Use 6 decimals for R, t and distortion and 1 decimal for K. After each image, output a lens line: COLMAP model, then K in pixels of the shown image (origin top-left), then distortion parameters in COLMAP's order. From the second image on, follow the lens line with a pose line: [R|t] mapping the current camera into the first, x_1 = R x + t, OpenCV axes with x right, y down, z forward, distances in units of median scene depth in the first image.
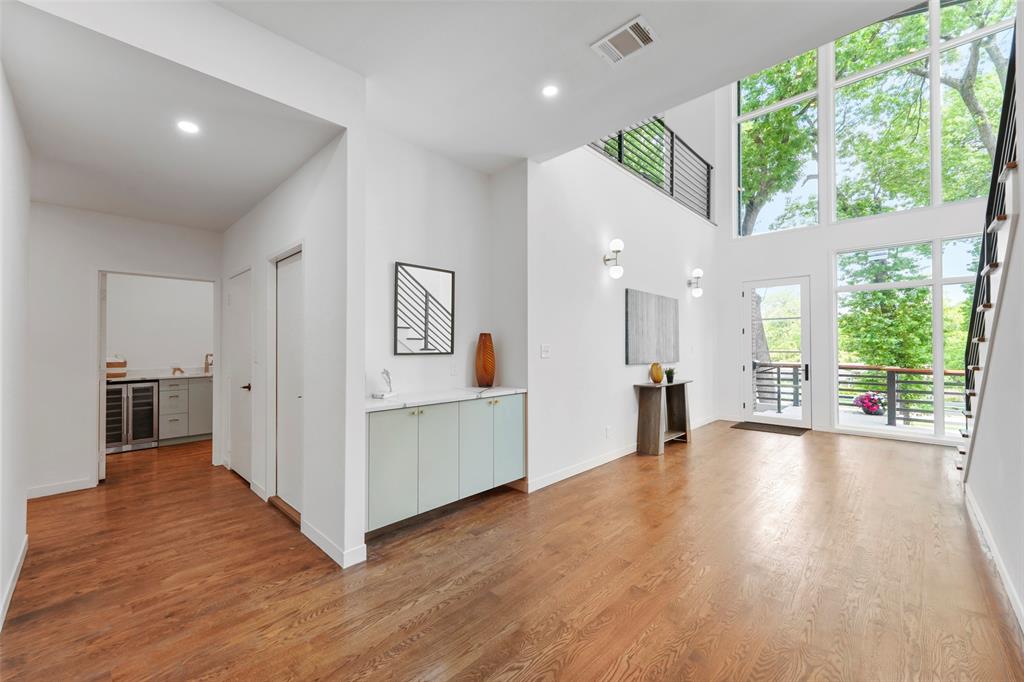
lens RADIAL K [[408.8, 0, 507.5], [0, 408.8, 343.9], [0, 0, 1]] dist [-0.002471, -0.000295]
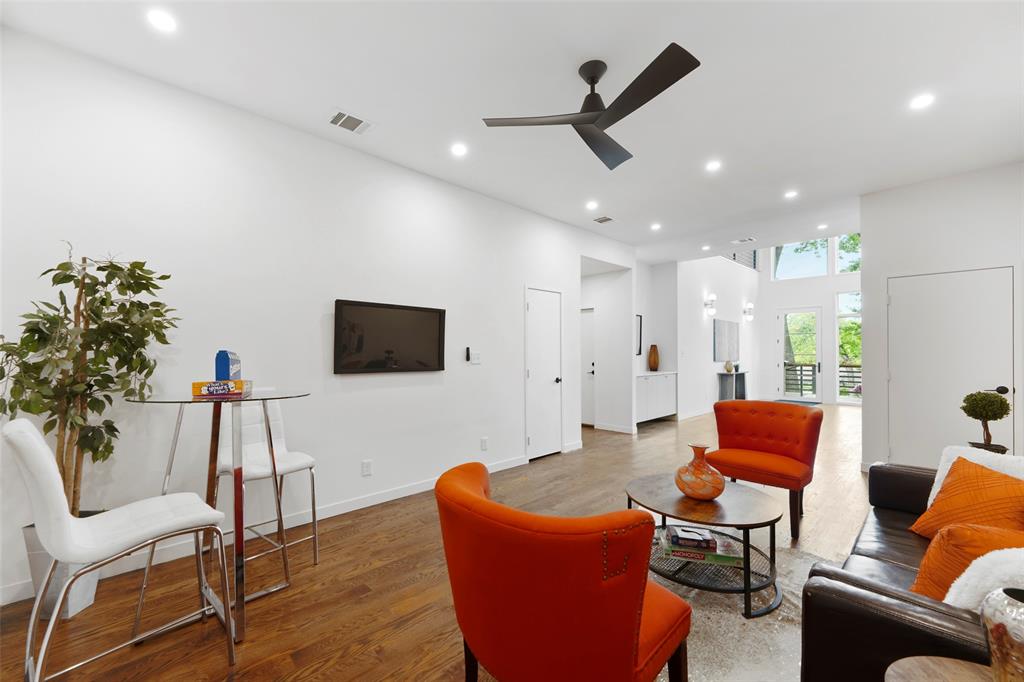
lens RADIAL K [[408.8, 0, 507.5], [0, 408.8, 343.9], [0, 0, 1]] dist [-0.002471, -0.000295]
pose [[0.999136, 0.010280, -0.040266, -0.510670], [-0.010180, 0.999945, 0.002702, -0.020600], [0.040292, -0.002289, 0.999185, -0.781030]]
